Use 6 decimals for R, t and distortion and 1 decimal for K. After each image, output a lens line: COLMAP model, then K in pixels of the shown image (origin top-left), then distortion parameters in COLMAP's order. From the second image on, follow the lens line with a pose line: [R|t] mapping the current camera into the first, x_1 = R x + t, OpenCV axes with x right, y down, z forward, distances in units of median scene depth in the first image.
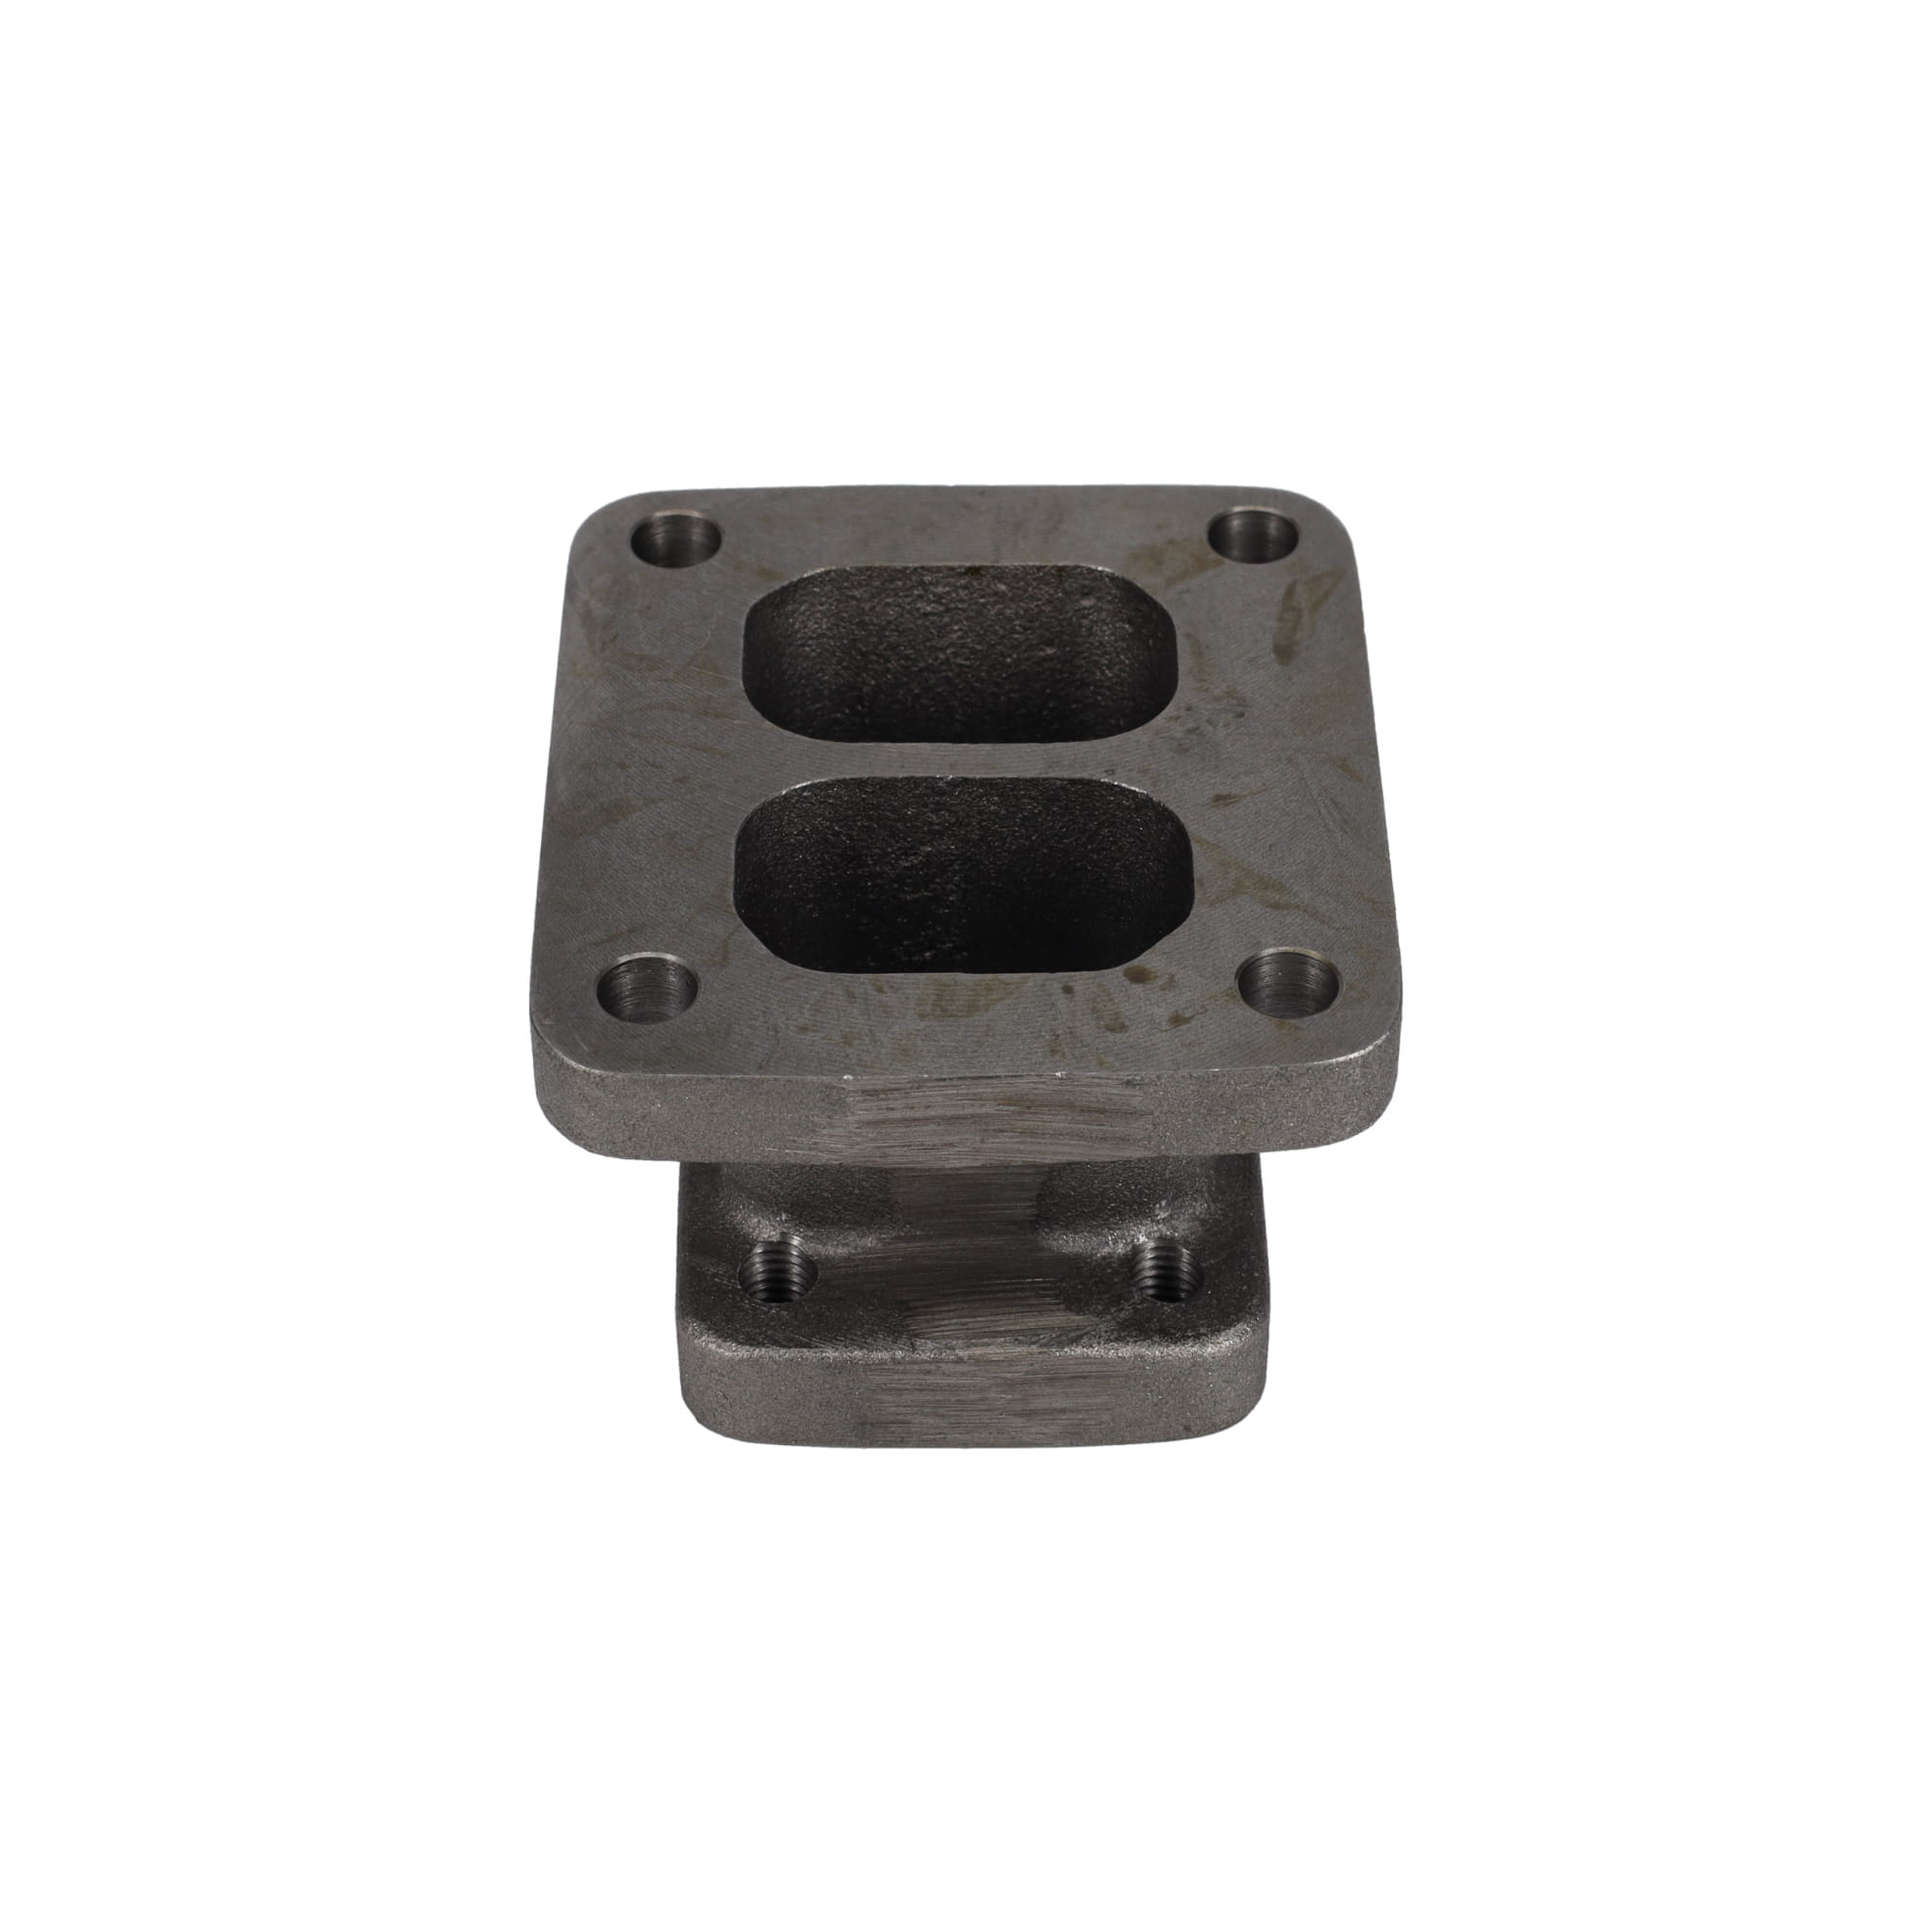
lens RADIAL K [[5097.7, 0, 968.1], [0, 5097.7, 969.7], [0, 0, 1]] dist [0.001876, 0.000000]
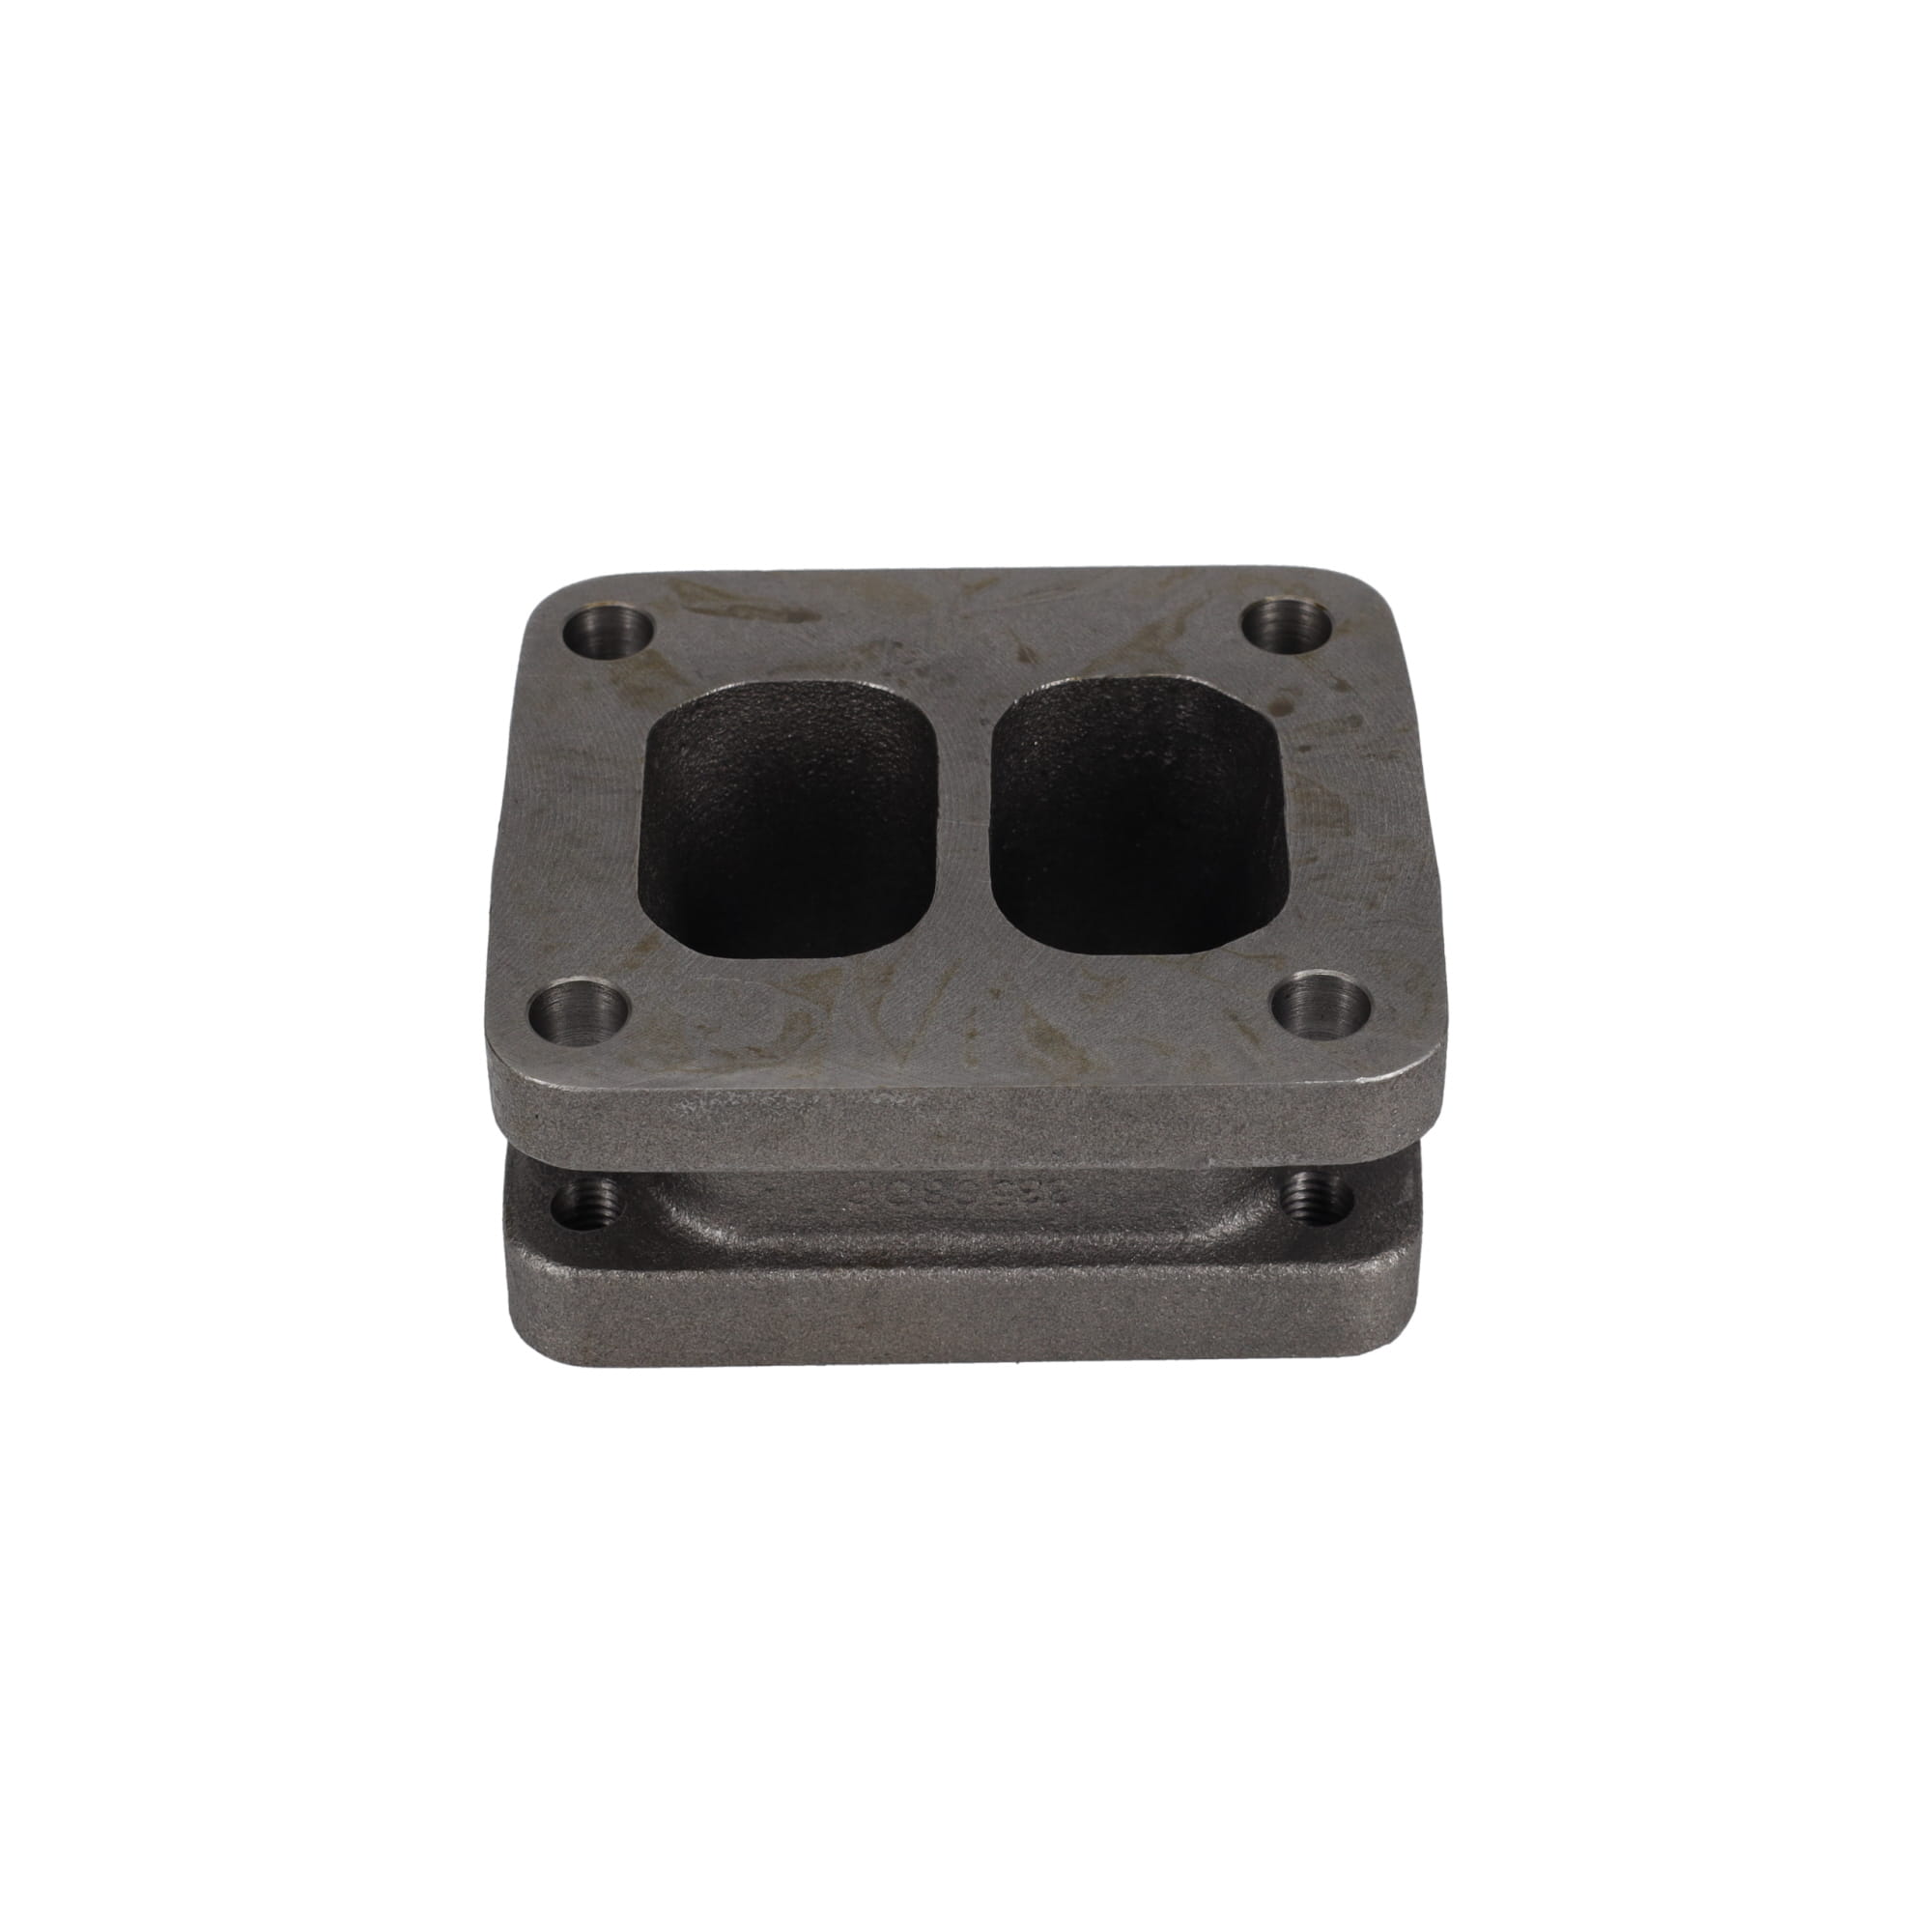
lens RADIAL K [[5097.7, 0, 967.8], [0, 5097.7, 965.0], [0, 0, 1]] dist [0.001876, 0.000000]
pose [[-0.002438, -0.649164, 0.760645, -0.790146], [0.659965, 0.570425, 0.488939, -0.517928], [-0.751292, 0.503191, 0.427035, 0.581316]]
